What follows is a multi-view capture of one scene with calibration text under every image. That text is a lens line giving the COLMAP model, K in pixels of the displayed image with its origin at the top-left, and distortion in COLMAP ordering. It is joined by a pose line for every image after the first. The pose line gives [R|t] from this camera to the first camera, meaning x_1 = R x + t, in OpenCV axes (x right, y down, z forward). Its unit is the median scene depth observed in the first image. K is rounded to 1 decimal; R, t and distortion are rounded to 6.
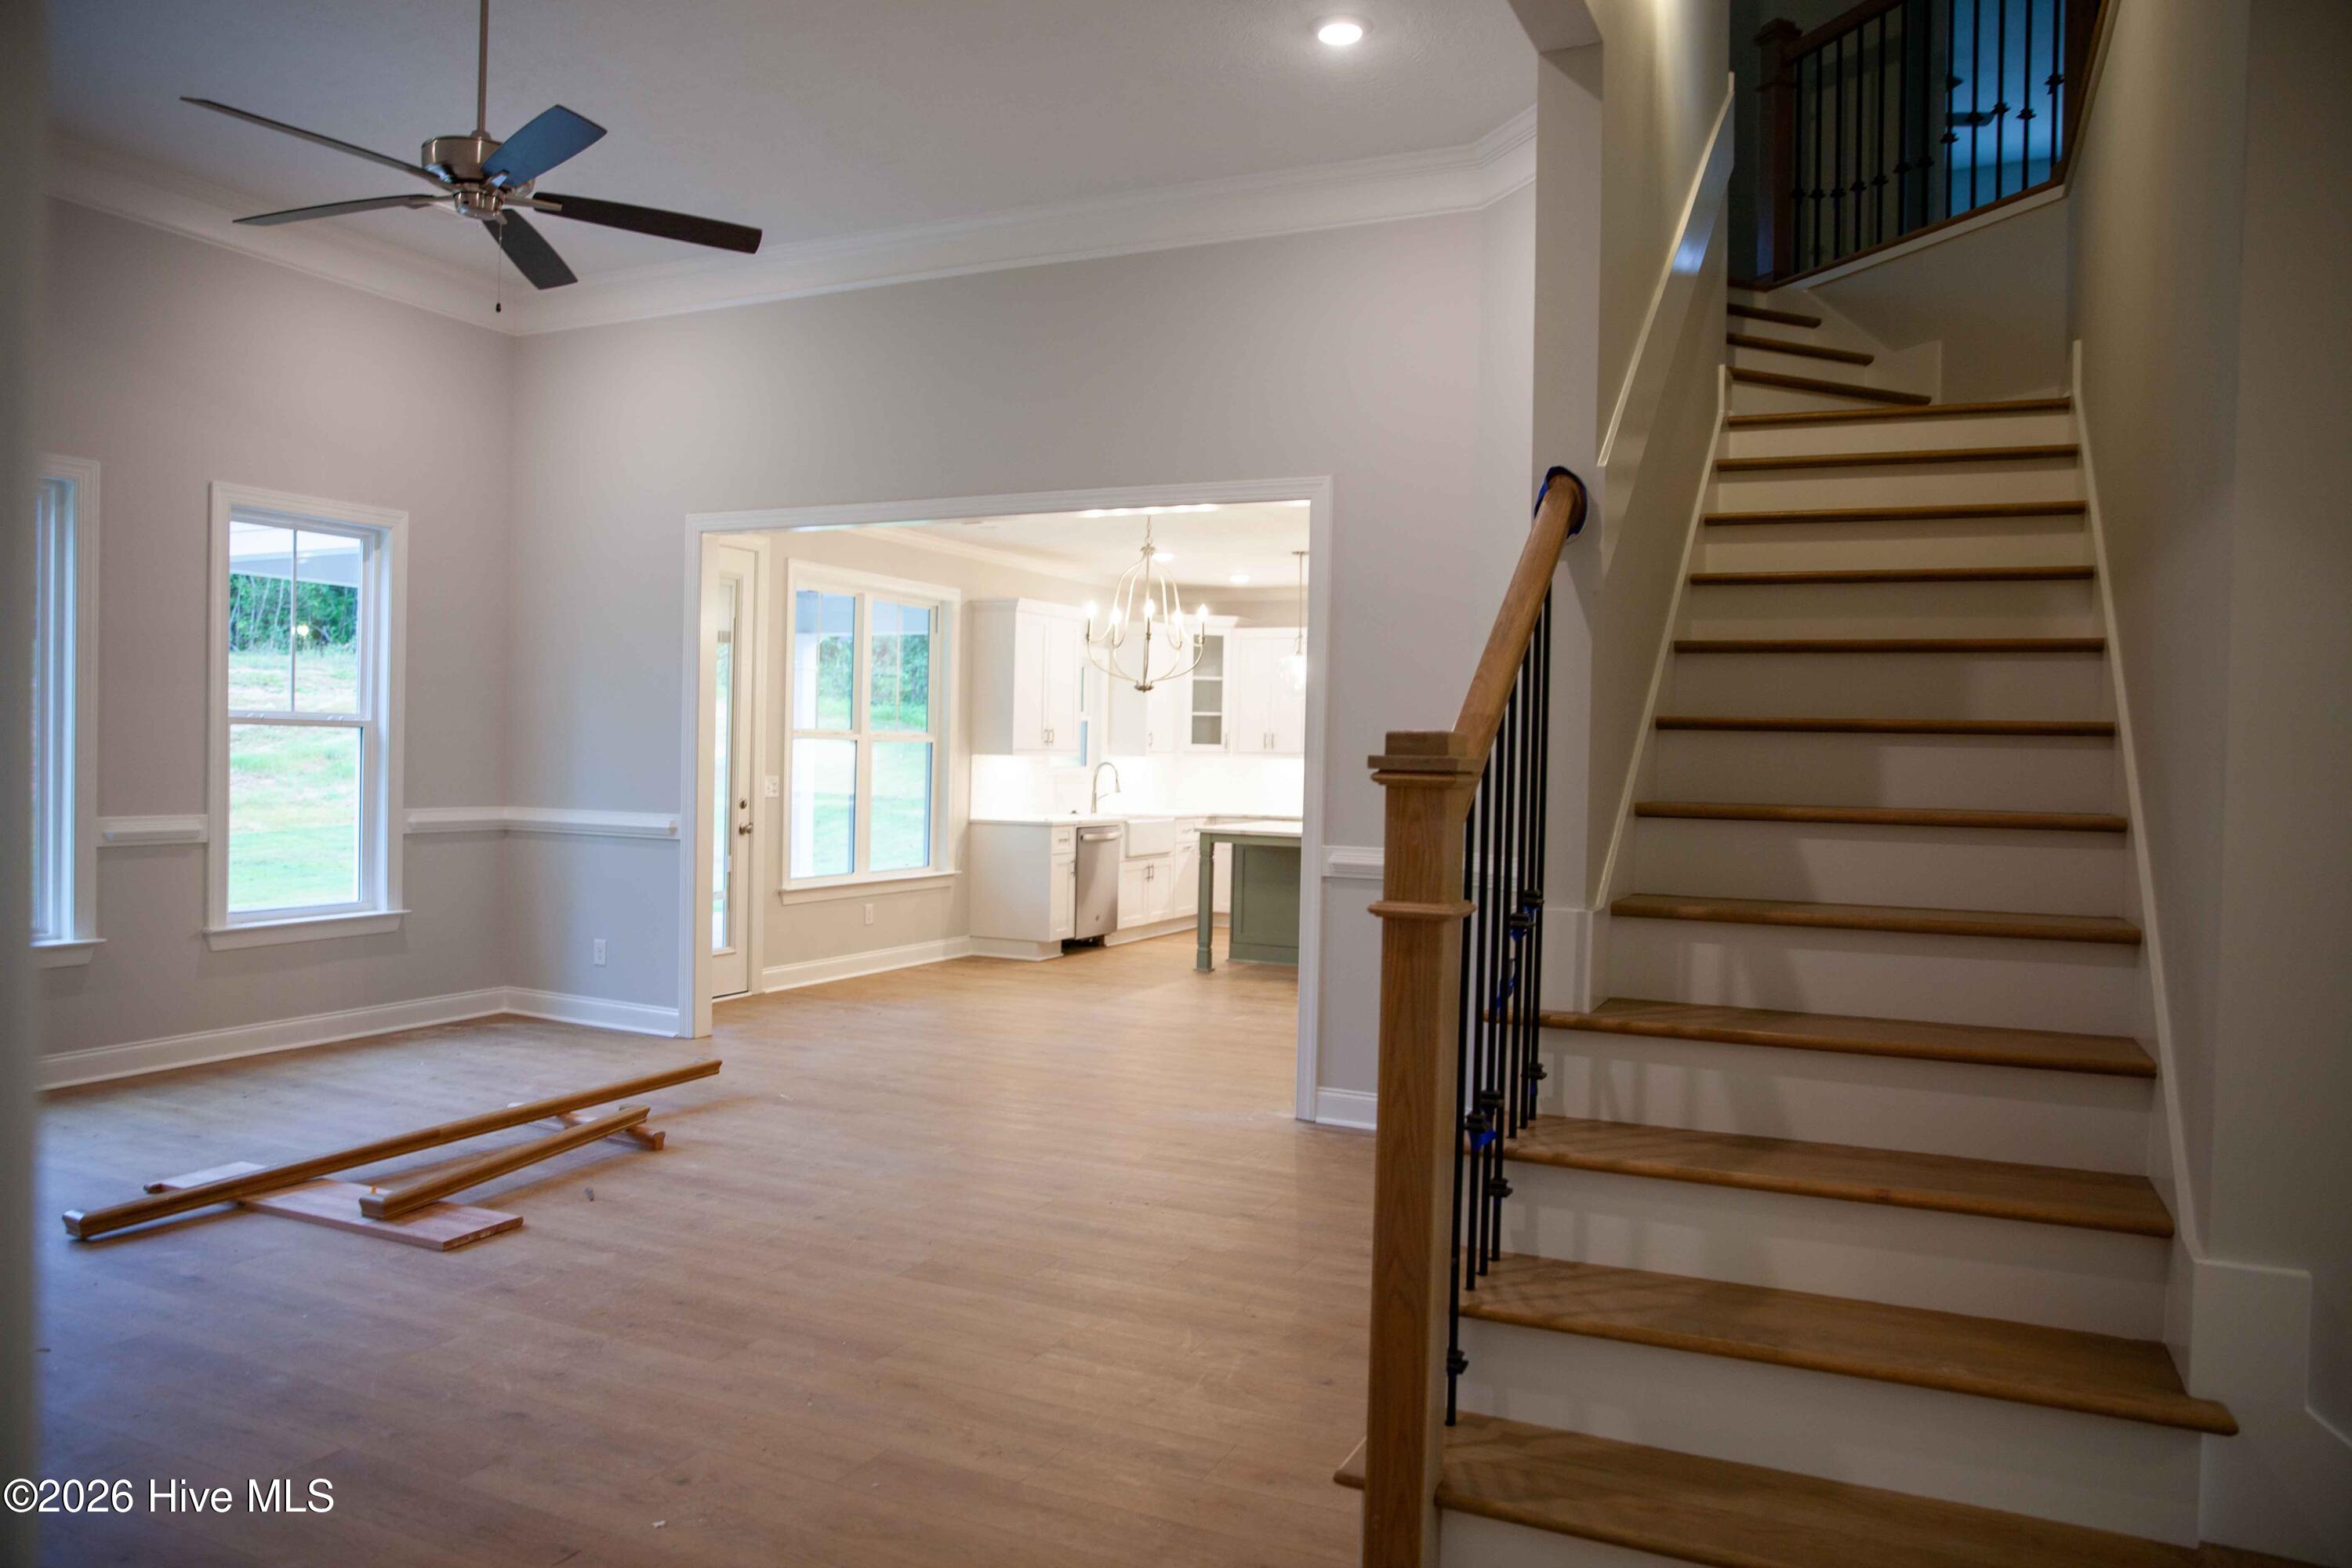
lens RADIAL K [[1604.1, 0, 1173.2], [0, 1604.1, 787.0], [0, 0, 1]] dist [-0.113002, 0.089528]
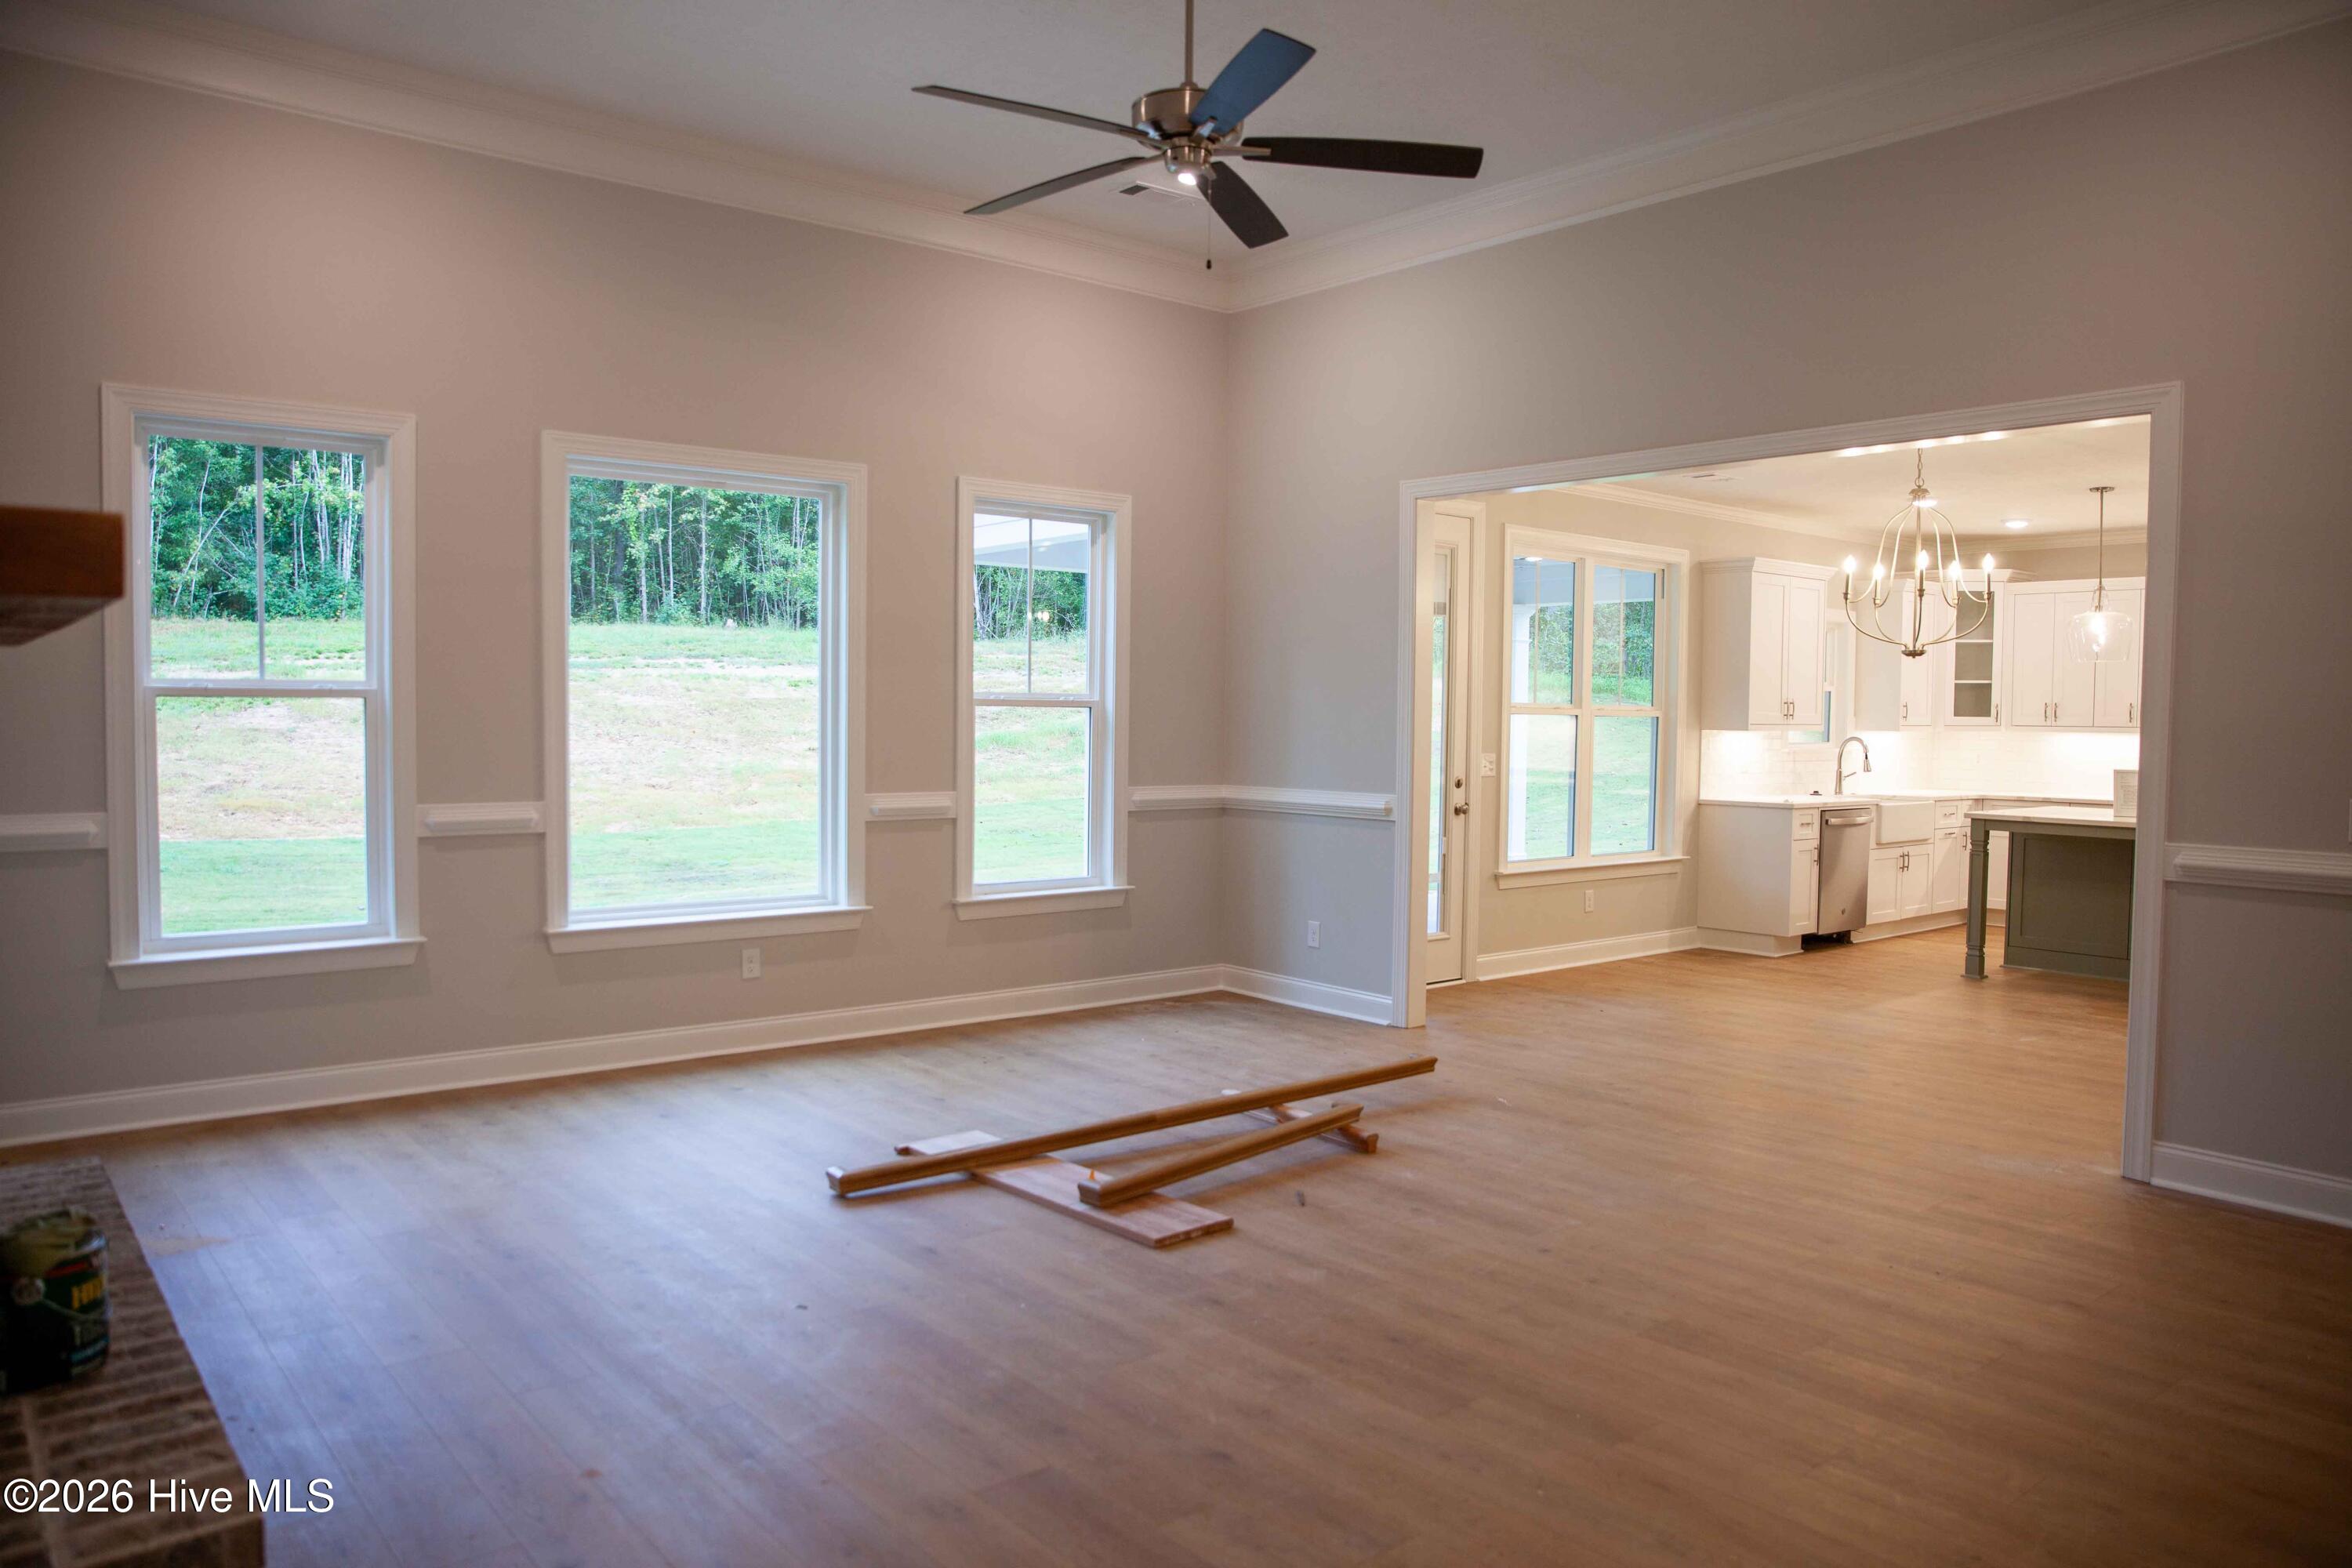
lens RADIAL K [[1604.1, 0, 1173.2], [0, 1604.1, 787.0], [0, 0, 1]] dist [-0.113002, 0.089528]
pose [[0.907199, 0.007886, -0.420627, -0.026544], [-0.000882, 0.999858, 0.016842, -0.003671], [0.420700, -0.014908, 0.907077, 0.068606]]
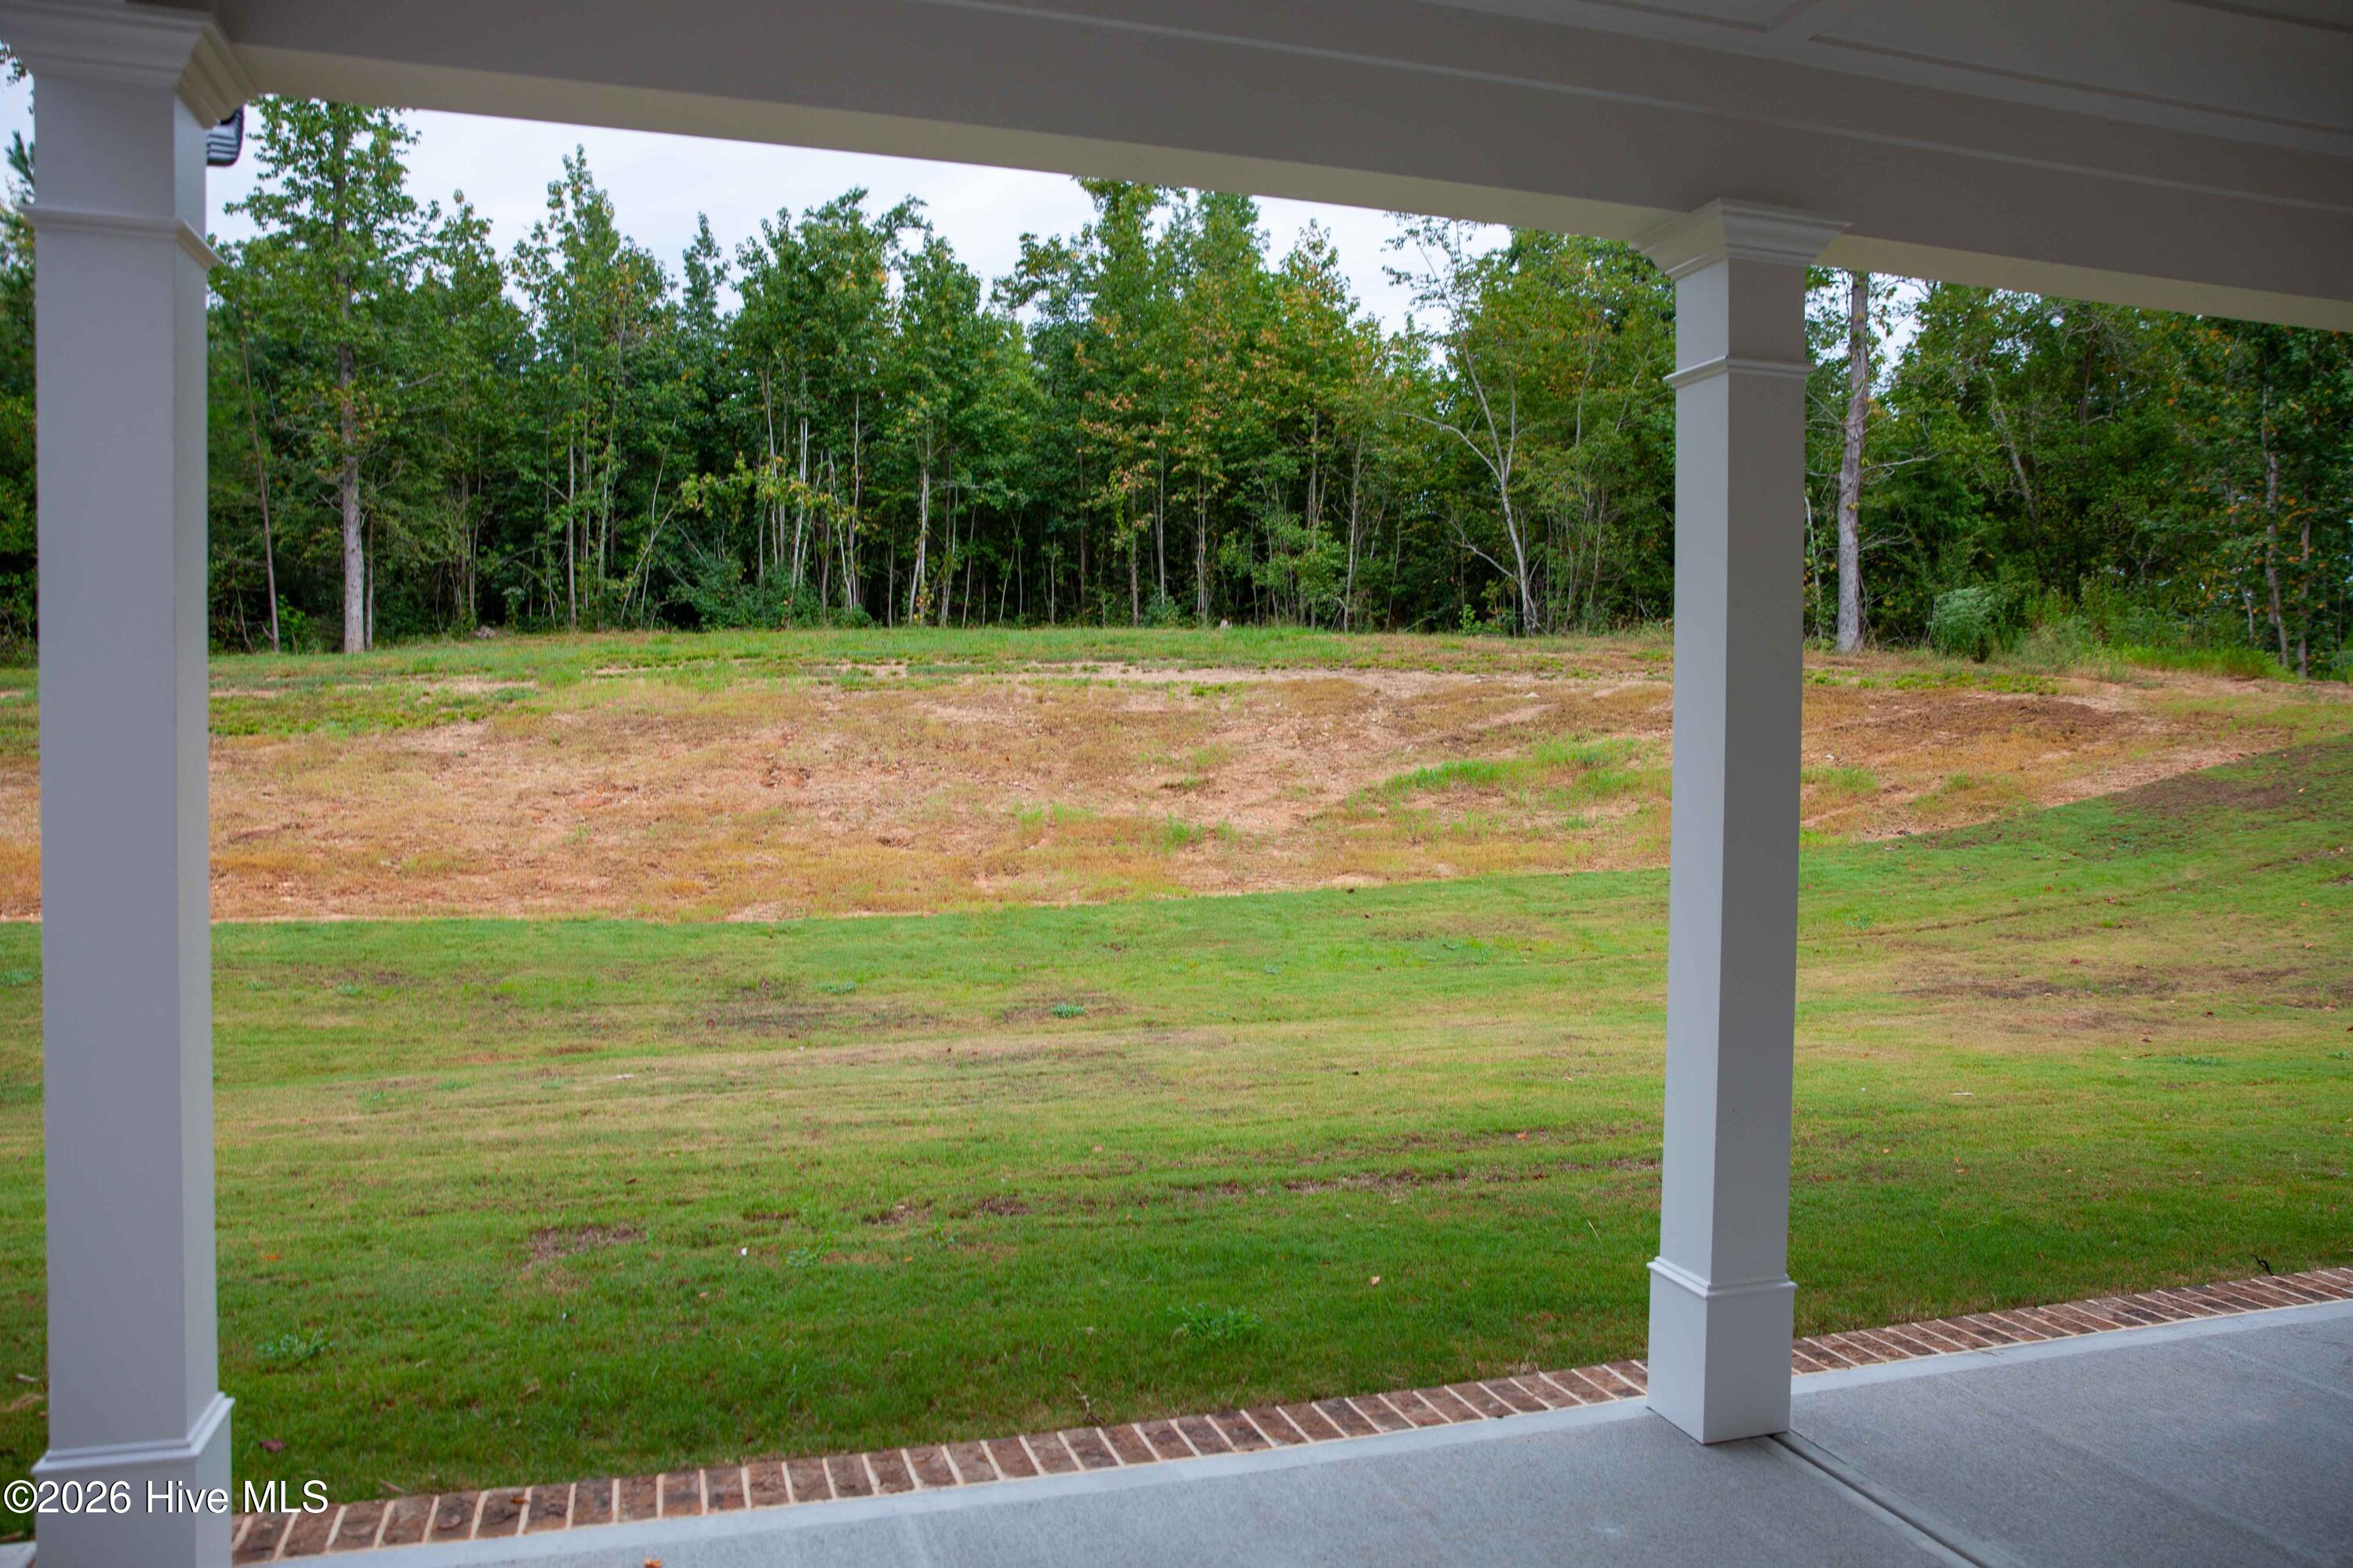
lens RADIAL K [[1604.8, 0, 1173.7], [0, 1604.8, 787.1], [0, 0, 1]] dist [-0.113002, 0.089528]
pose [[0.662884, 0.009589, -0.748661, -0.461205], [-0.010899, 0.999936, 0.003157, -0.033061], [0.748643, 0.006067, 0.662945, 1.364662]]
